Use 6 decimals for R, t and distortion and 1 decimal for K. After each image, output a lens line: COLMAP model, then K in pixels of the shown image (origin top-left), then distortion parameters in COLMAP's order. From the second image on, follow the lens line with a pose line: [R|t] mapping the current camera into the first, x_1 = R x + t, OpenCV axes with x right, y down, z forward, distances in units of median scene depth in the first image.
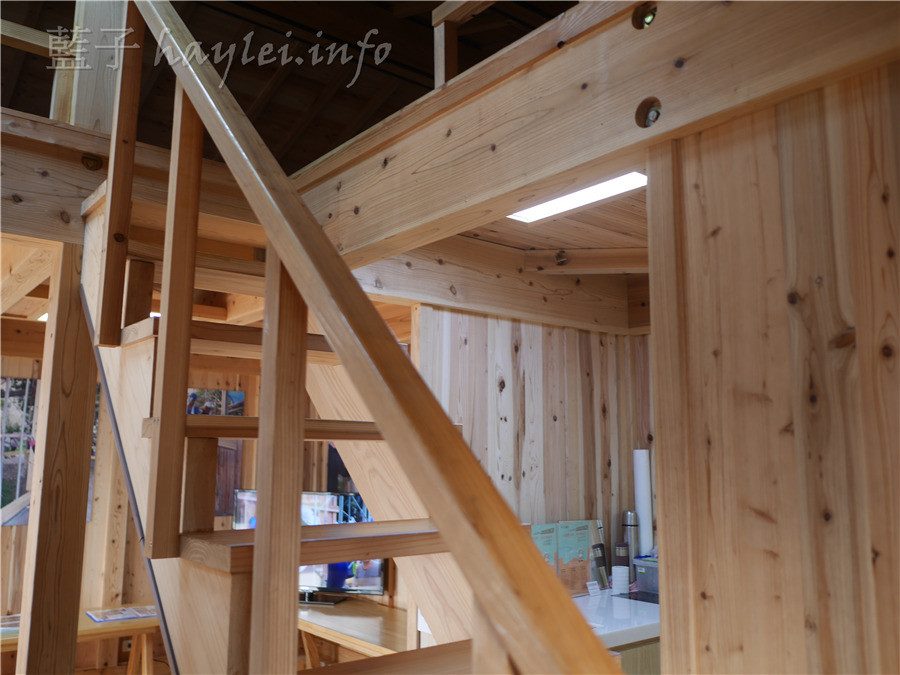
lens RADIAL K [[776.5, 0, 450.0], [0, 776.5, 337.5], [0, 0, 1]] dist [-0.013204, -0.001488]
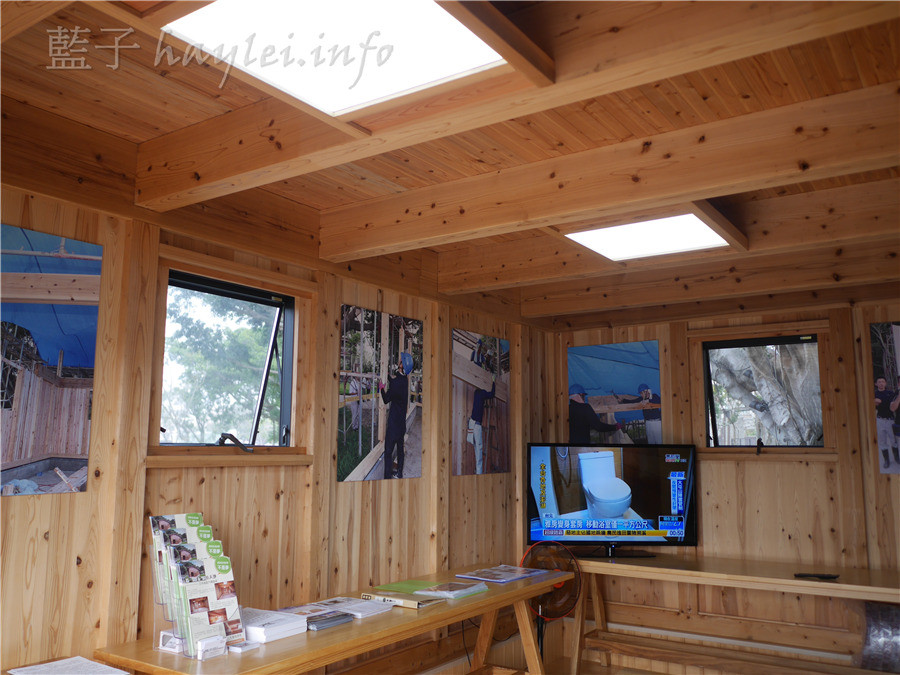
lens RADIAL K [[776.5, 0, 450.0], [0, 776.5, 337.5], [0, 0, 1]] dist [-0.013204, -0.001488]
pose [[0.954236, 0.039312, 0.296459, -0.724016], [-0.043836, 0.999001, 0.008627, 0.072142], [-0.295824, -0.021228, 0.955007, 0.151924]]
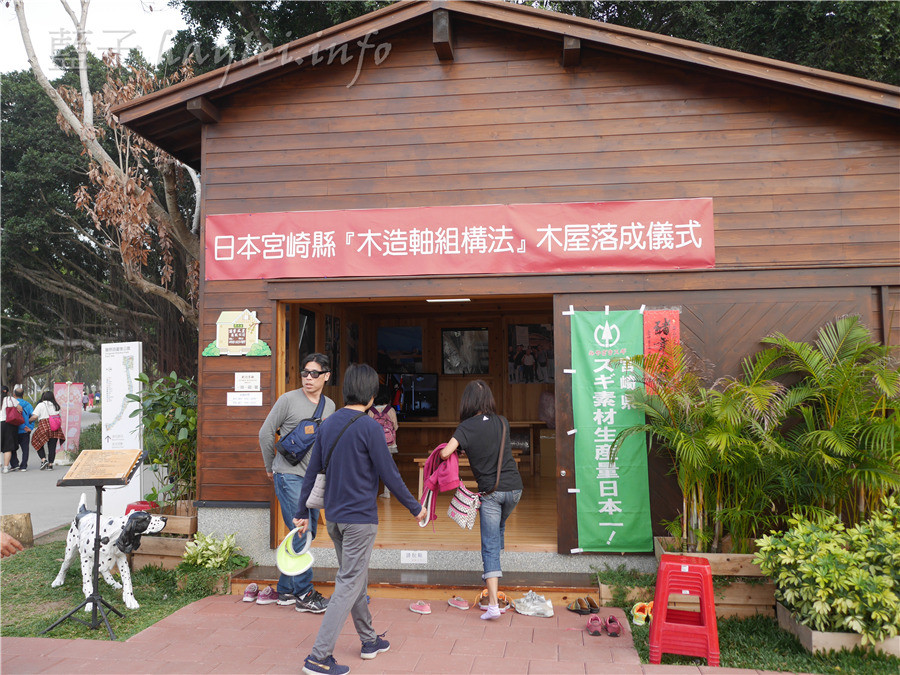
lens RADIAL K [[776.5, 0, 450.0], [0, 776.5, 337.5], [0, 0, 1]] dist [-0.013204, -0.001488]
pose [[0.715071, 0.037383, 0.698052, -1.768202], [-0.094459, 0.994578, 0.043500, -0.008329], [-0.692641, -0.097042, 0.714725, -0.700507]]
